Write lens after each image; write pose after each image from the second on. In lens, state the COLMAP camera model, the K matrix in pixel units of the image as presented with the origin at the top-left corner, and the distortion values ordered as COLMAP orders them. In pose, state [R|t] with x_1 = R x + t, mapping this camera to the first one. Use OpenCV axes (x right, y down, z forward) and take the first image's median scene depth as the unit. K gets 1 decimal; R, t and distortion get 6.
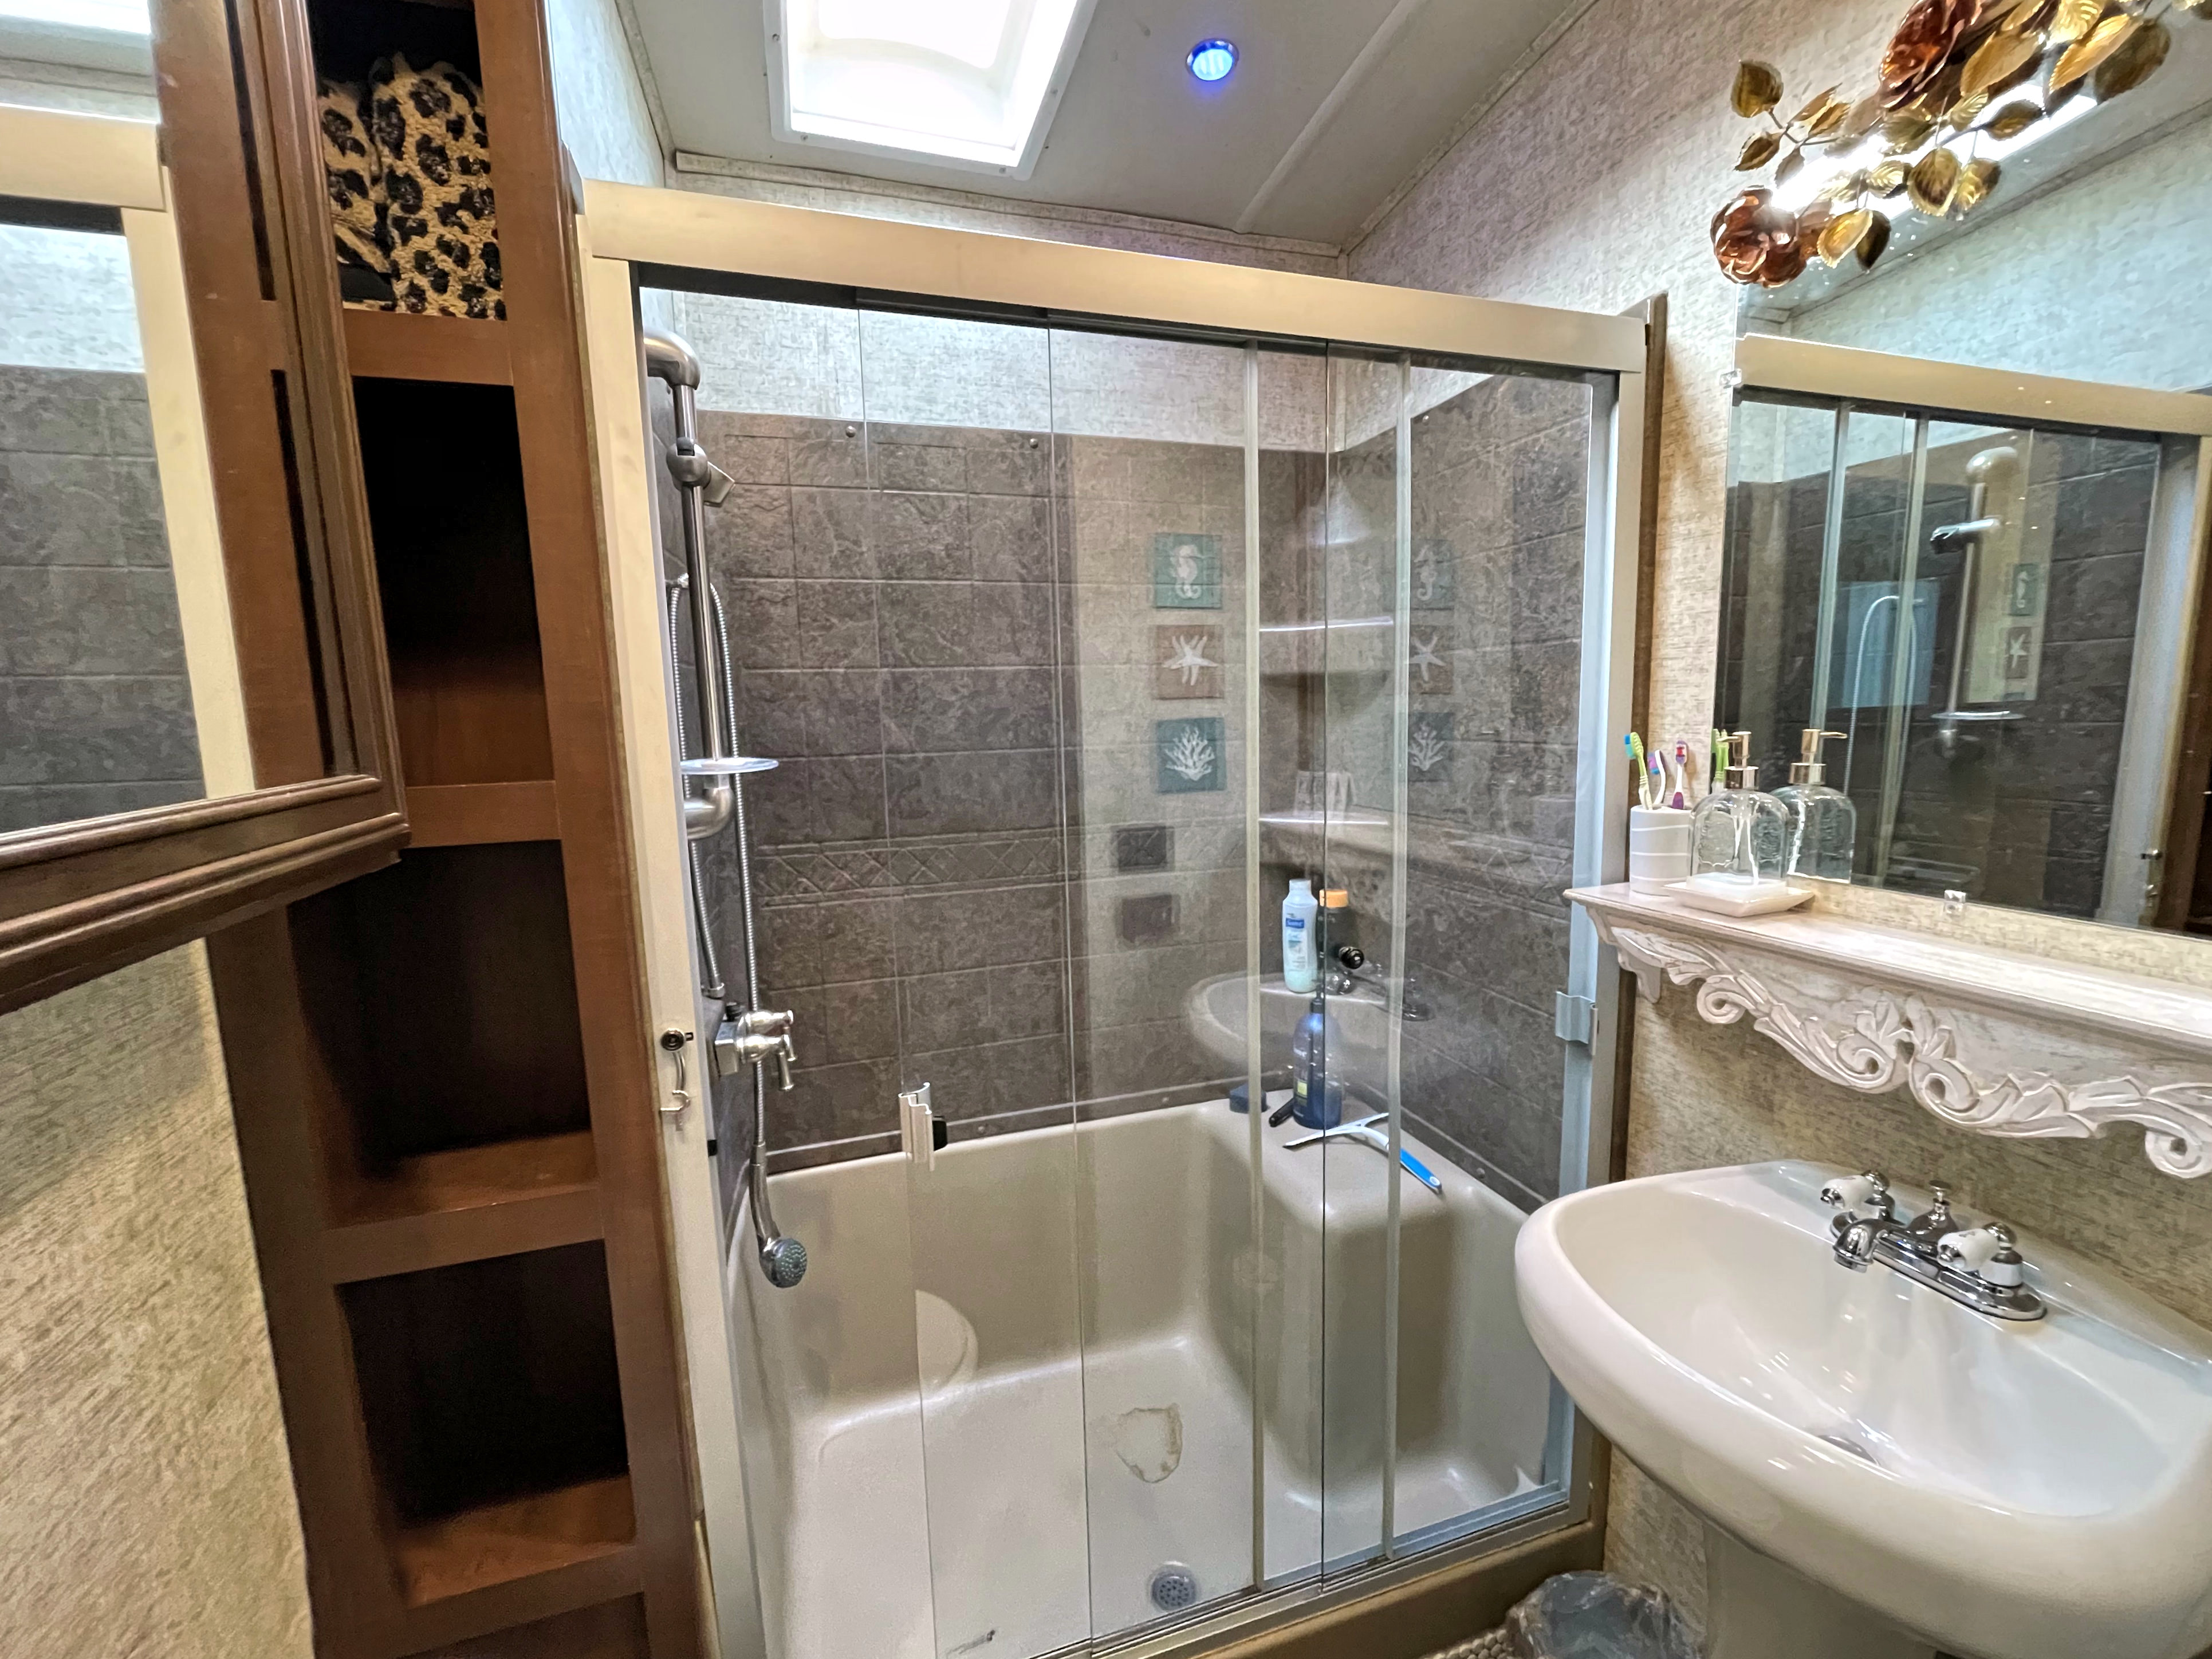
lens RADIAL K [[916.3, 0, 1106.0], [0, 916.3, 829.5], [0, 0, 1]] dist [-0.007467, 0.000058]
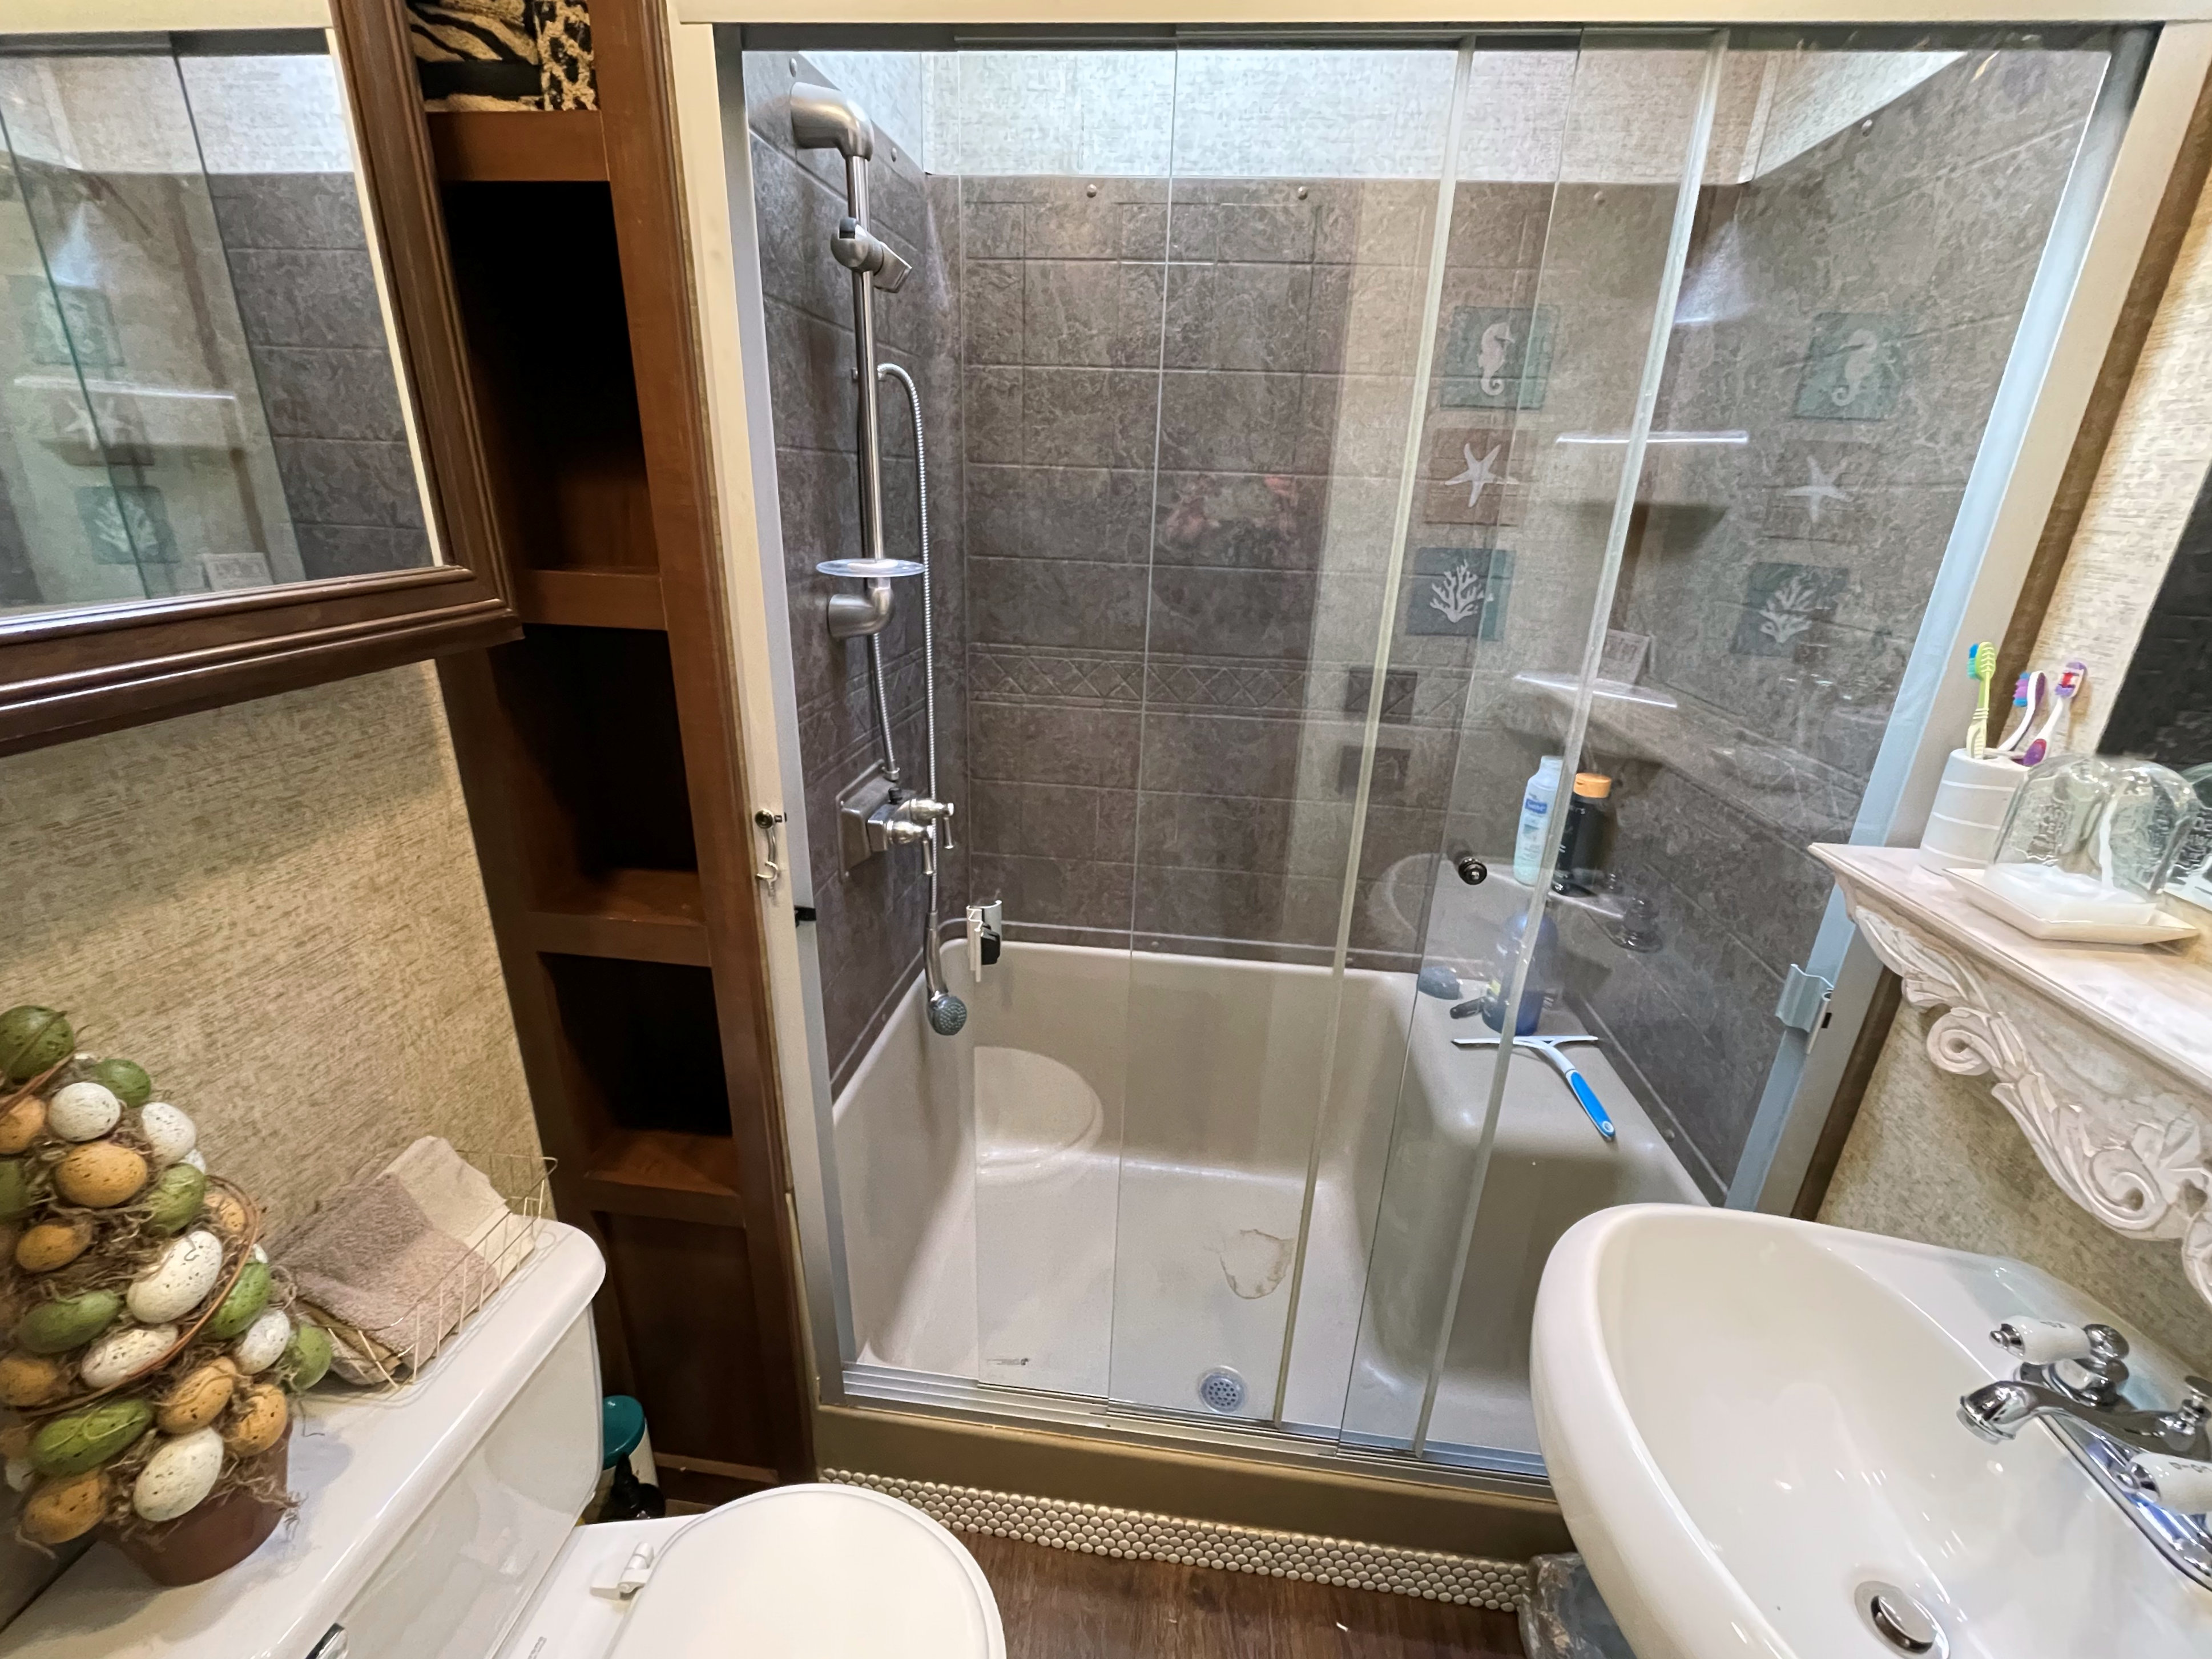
lens RADIAL K [[916.2, 0, 1106.0], [0, 916.2, 829.5], [0, 0, 1]] dist [-0.007467, 0.000058]
pose [[0.912248, 0.196127, -0.359637, 0.241196], [-0.112991, 0.964350, 0.239295, -0.057414], [0.393748, -0.177660, 0.901887, 0.103882]]
